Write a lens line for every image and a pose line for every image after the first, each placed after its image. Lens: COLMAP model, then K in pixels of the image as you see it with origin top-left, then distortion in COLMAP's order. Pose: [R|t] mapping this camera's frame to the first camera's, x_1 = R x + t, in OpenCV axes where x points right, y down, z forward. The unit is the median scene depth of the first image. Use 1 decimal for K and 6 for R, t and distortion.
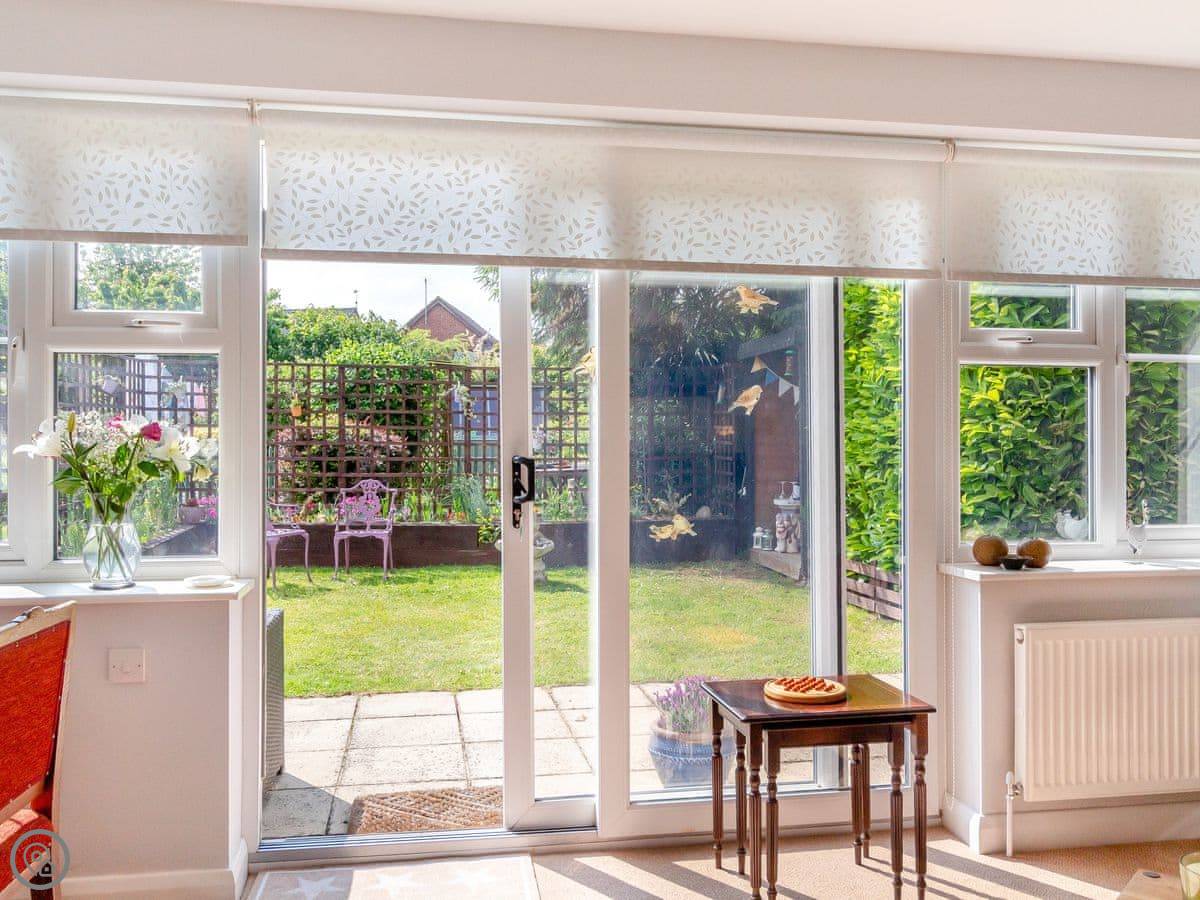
lens RADIAL K [[1012.1, 0, 569.4], [0, 1012.1, 441.2], [0, 0, 1]] dist [-0.006280, 0.007378]
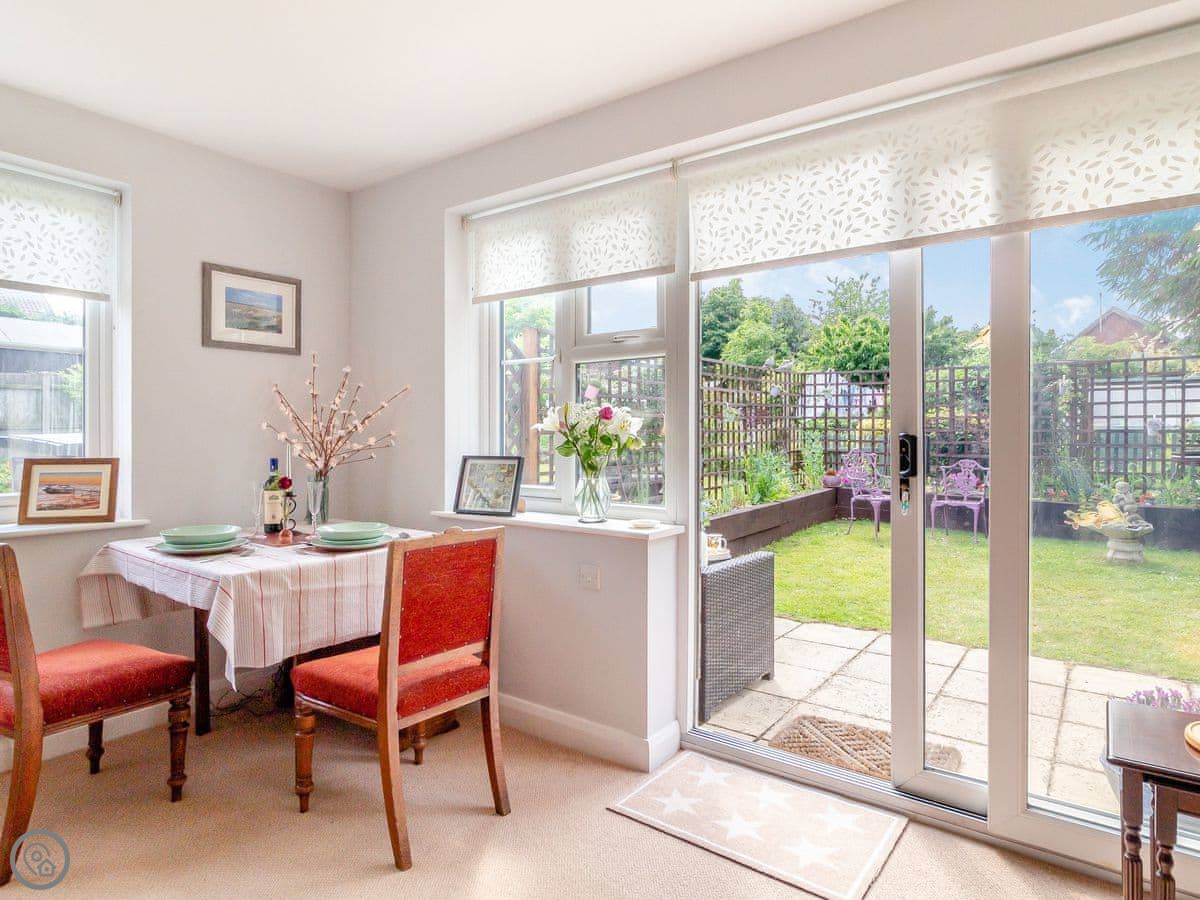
lens RADIAL K [[687.8, 0, 596.7], [0, 687.8, 439.2], [0, 0, 1]] dist [0.004555, 0.001508]
pose [[0.702272, 0.008346, -0.711860, 0.234073], [-0.001253, 0.999944, 0.010487, 0.013475], [0.711908, -0.006473, 0.702243, 0.279796]]
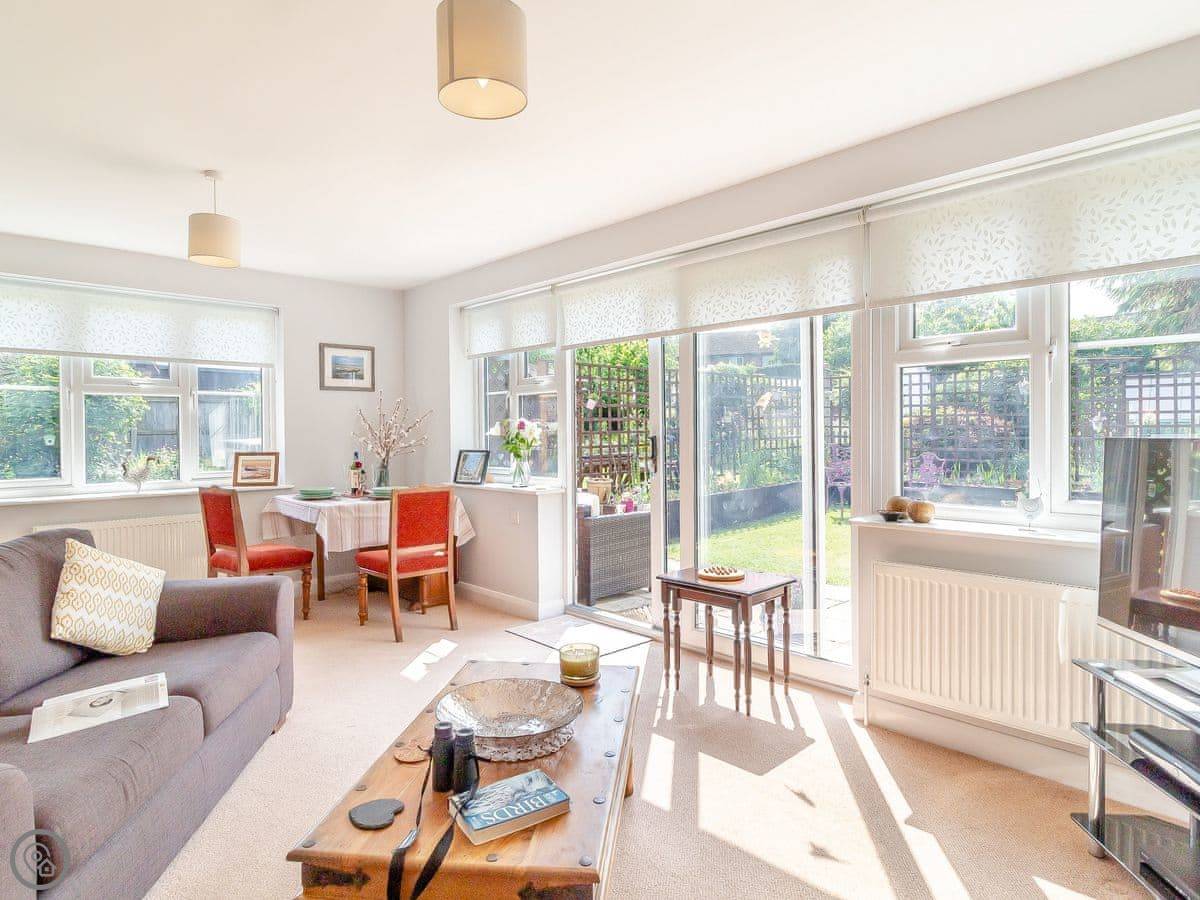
lens RADIAL K [[654.1, 0, 579.5], [0, 654.1, 440.4], [0, 0, 1]] dist [-0.020108, 0.000200]
pose [[0.562832, 0.005763, -0.826551, 0.911875], [0.009600, 0.999863, 0.013509, 0.005168], [0.826516, -0.015538, 0.562699, 0.175578]]
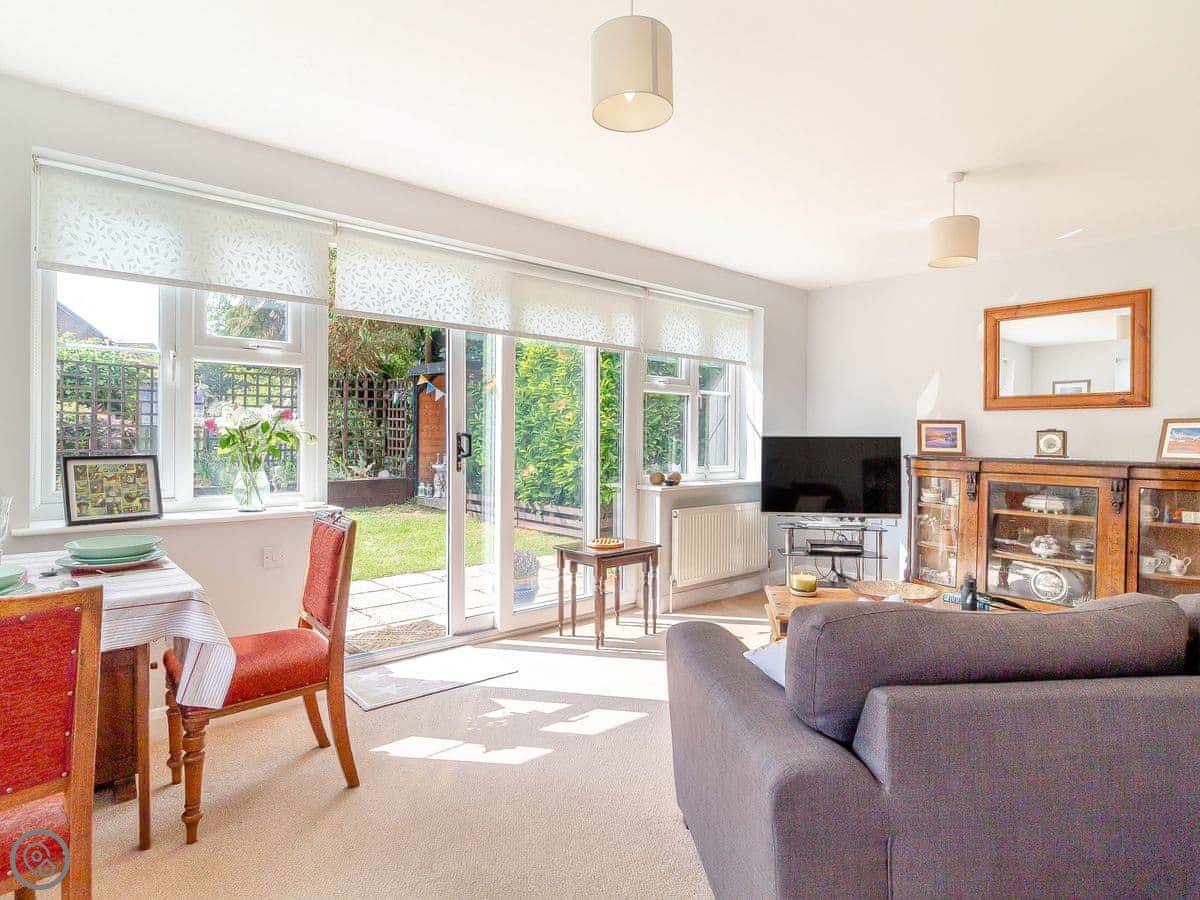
lens RADIAL K [[687.8, 0, 596.7], [0, 687.8, 439.2], [0, 0, 1]] dist [0.004555, 0.001508]
pose [[0.846718, 0.004646, 0.532021, -0.517302], [-0.011249, 0.999895, 0.009172, 0.012537], [-0.531923, -0.013751, 0.846681, -0.199714]]
